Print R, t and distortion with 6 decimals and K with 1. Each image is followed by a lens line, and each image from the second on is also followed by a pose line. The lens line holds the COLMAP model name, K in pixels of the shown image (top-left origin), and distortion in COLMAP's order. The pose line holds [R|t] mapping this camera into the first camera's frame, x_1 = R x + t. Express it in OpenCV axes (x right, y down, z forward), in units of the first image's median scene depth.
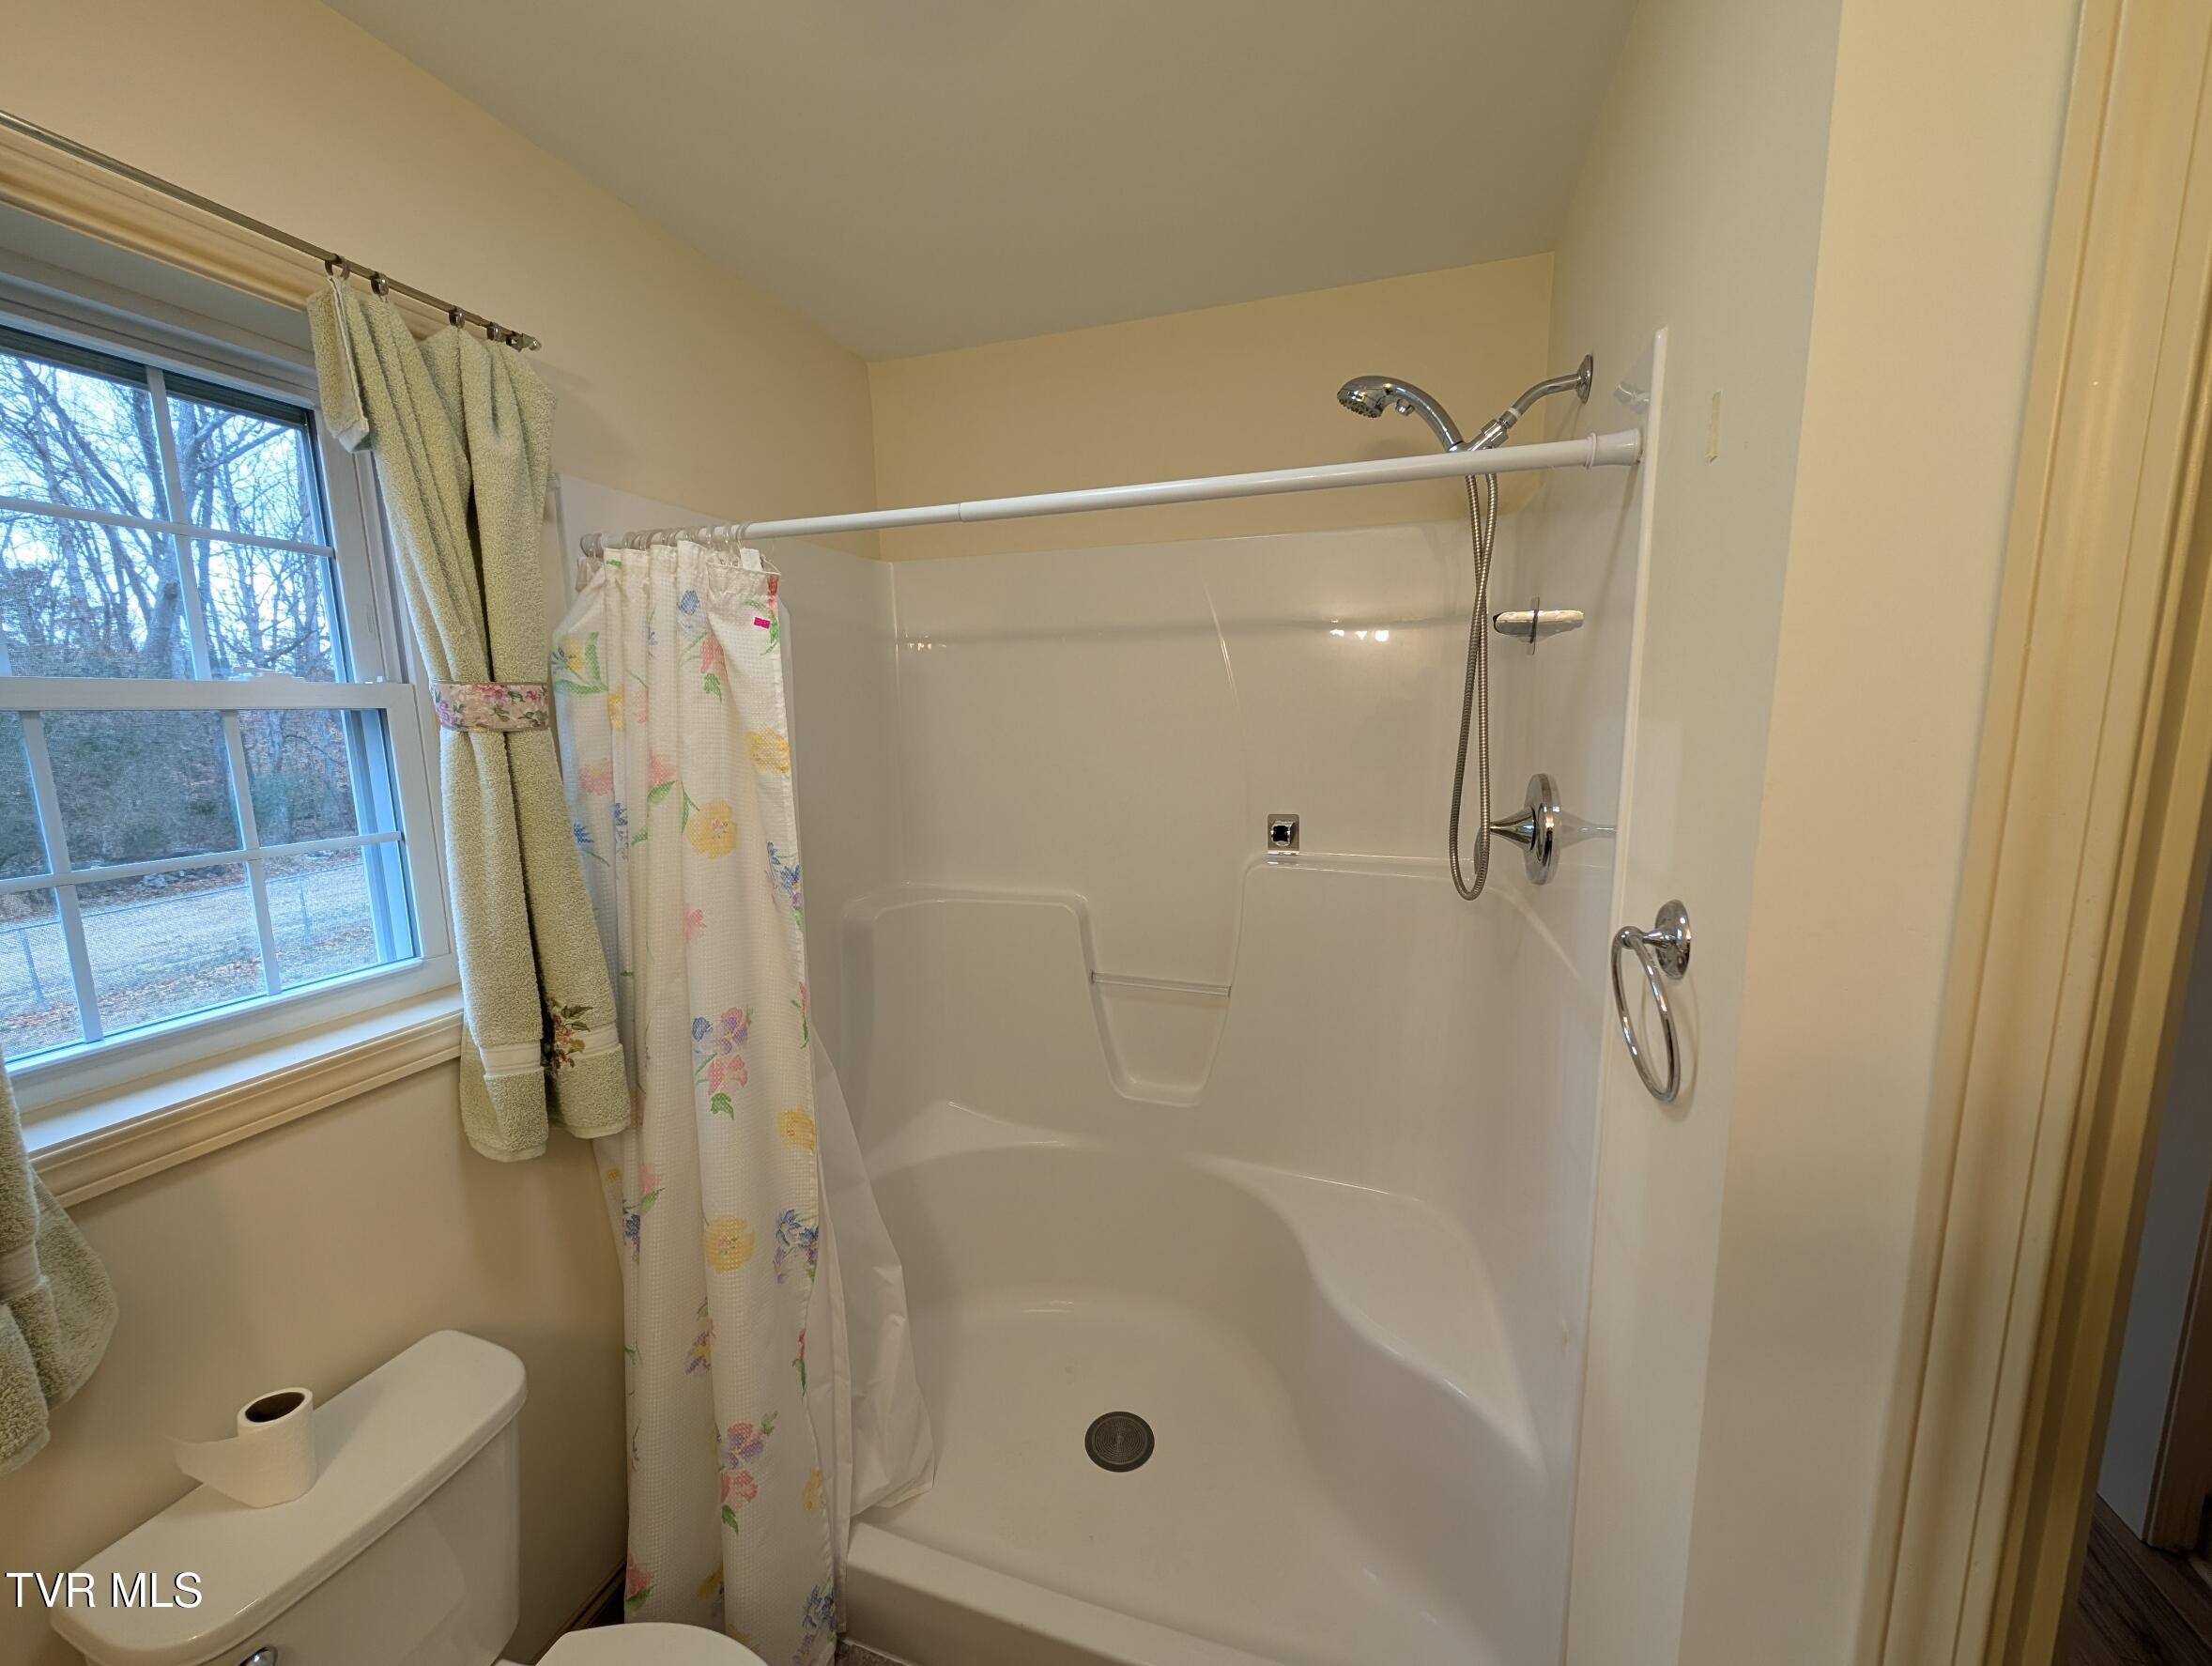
lens RADIAL K [[832.1, 0, 1104.7], [0, 832.1, 837.6], [0, 0, 1]] dist [-0.000161, -0.000573]
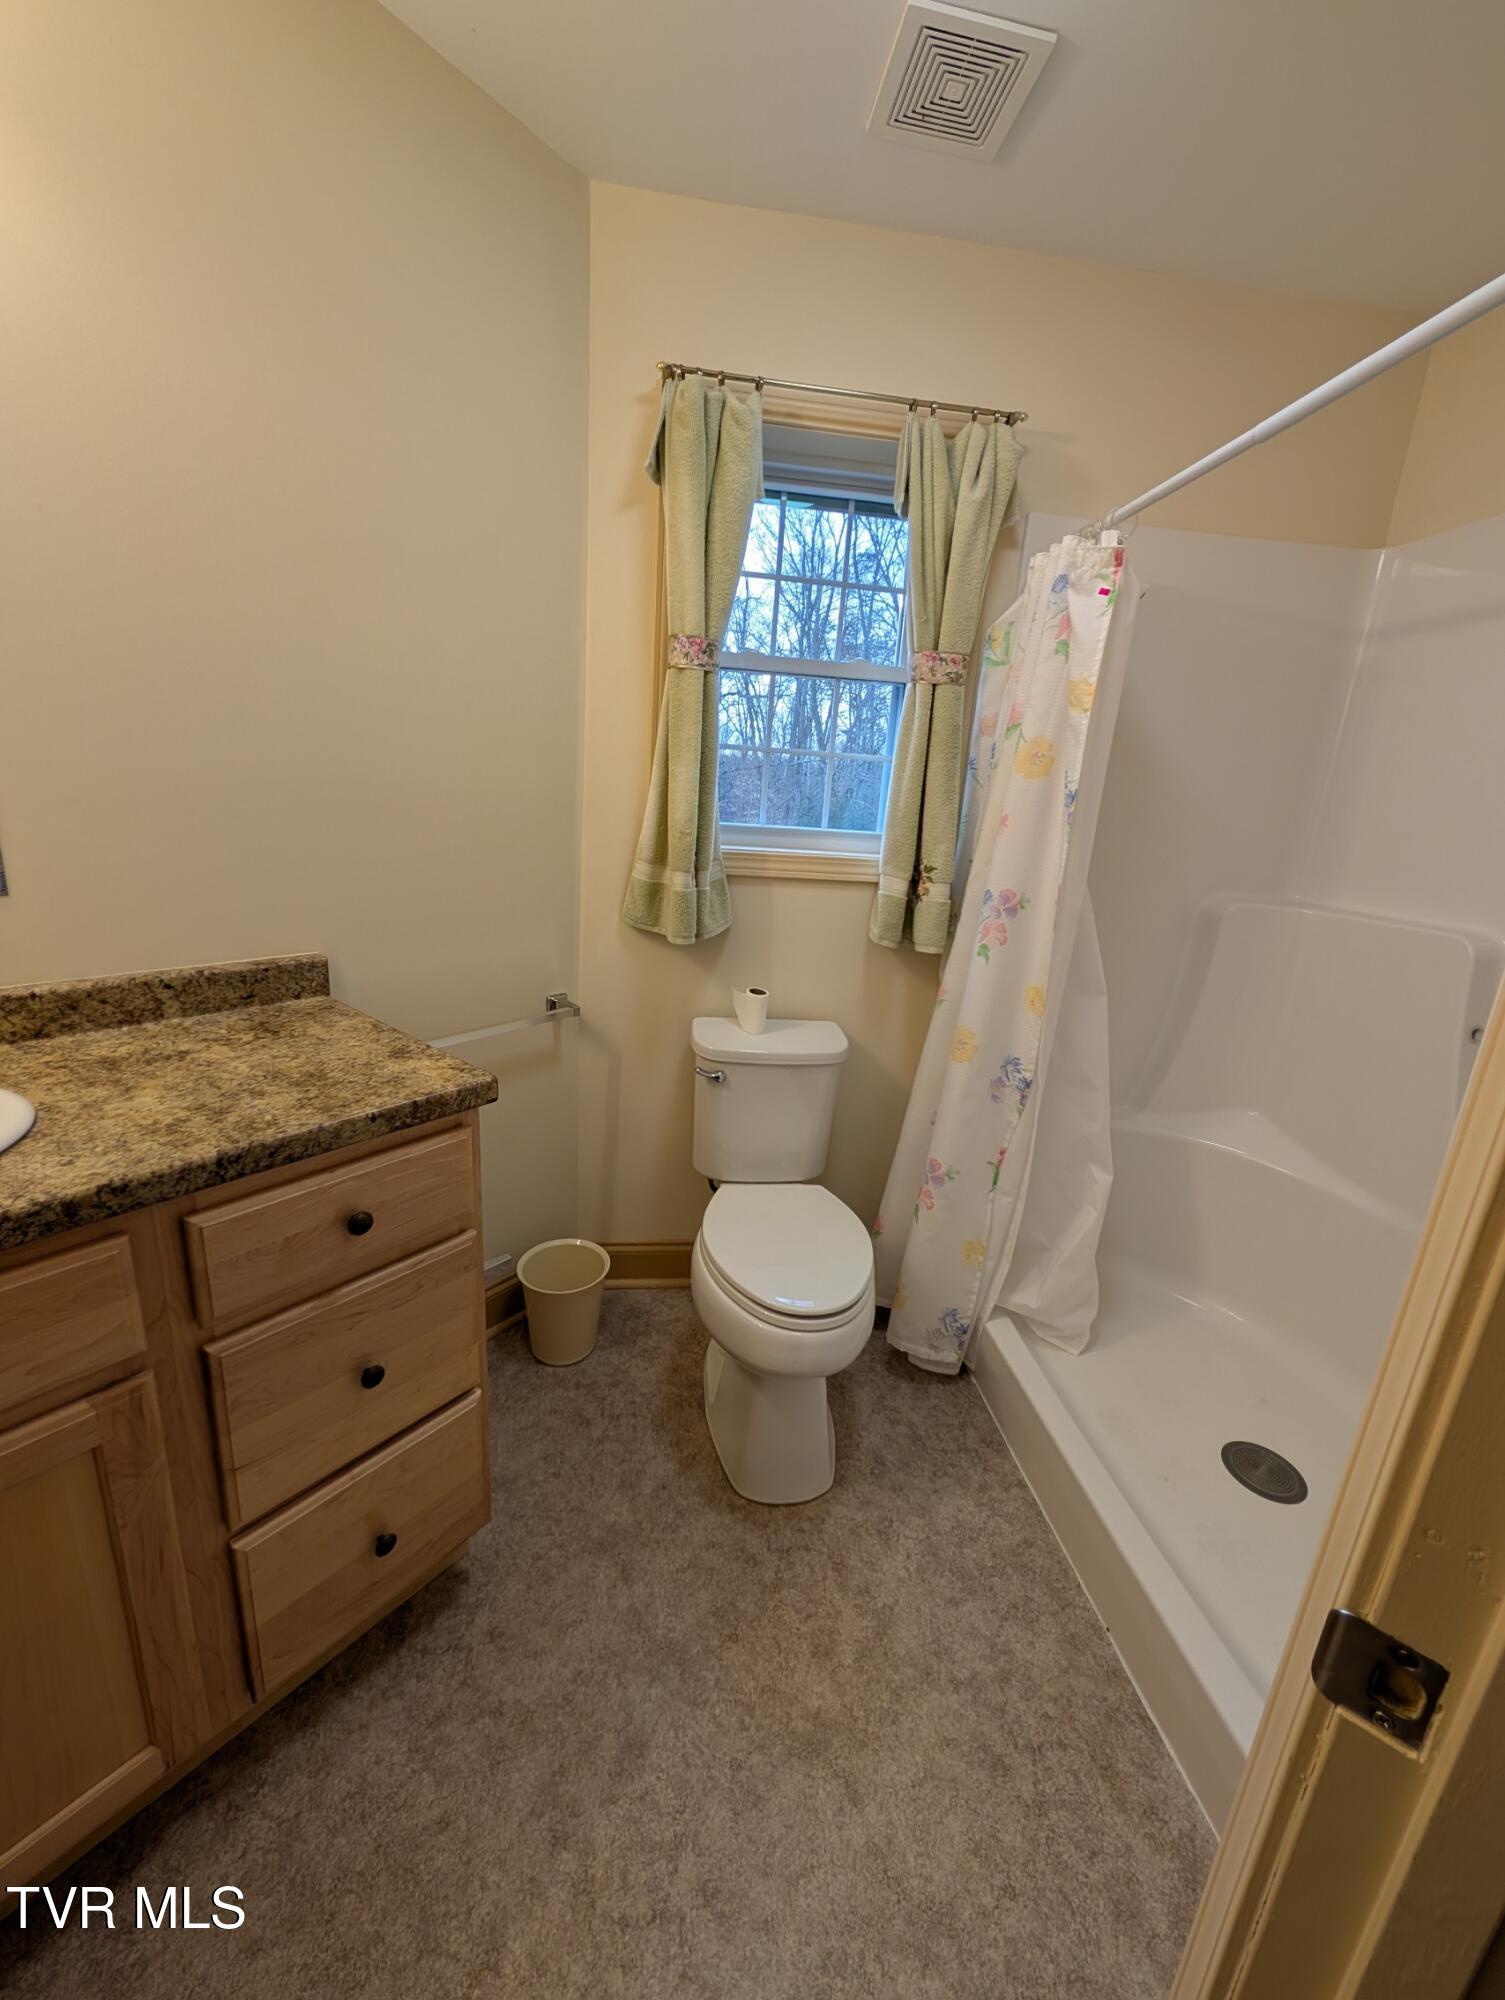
lens RADIAL K [[752.3, 0, 746.8], [0, 752.3, 993.5], [0, 0, 1]] dist [-0.000161, -0.000573]
pose [[0.416649, 0.274220, -0.866722, 0.529607], [-0.204673, 0.957237, 0.204468, 0.208699], [0.885727, 0.092203, 0.454958, 0.045219]]
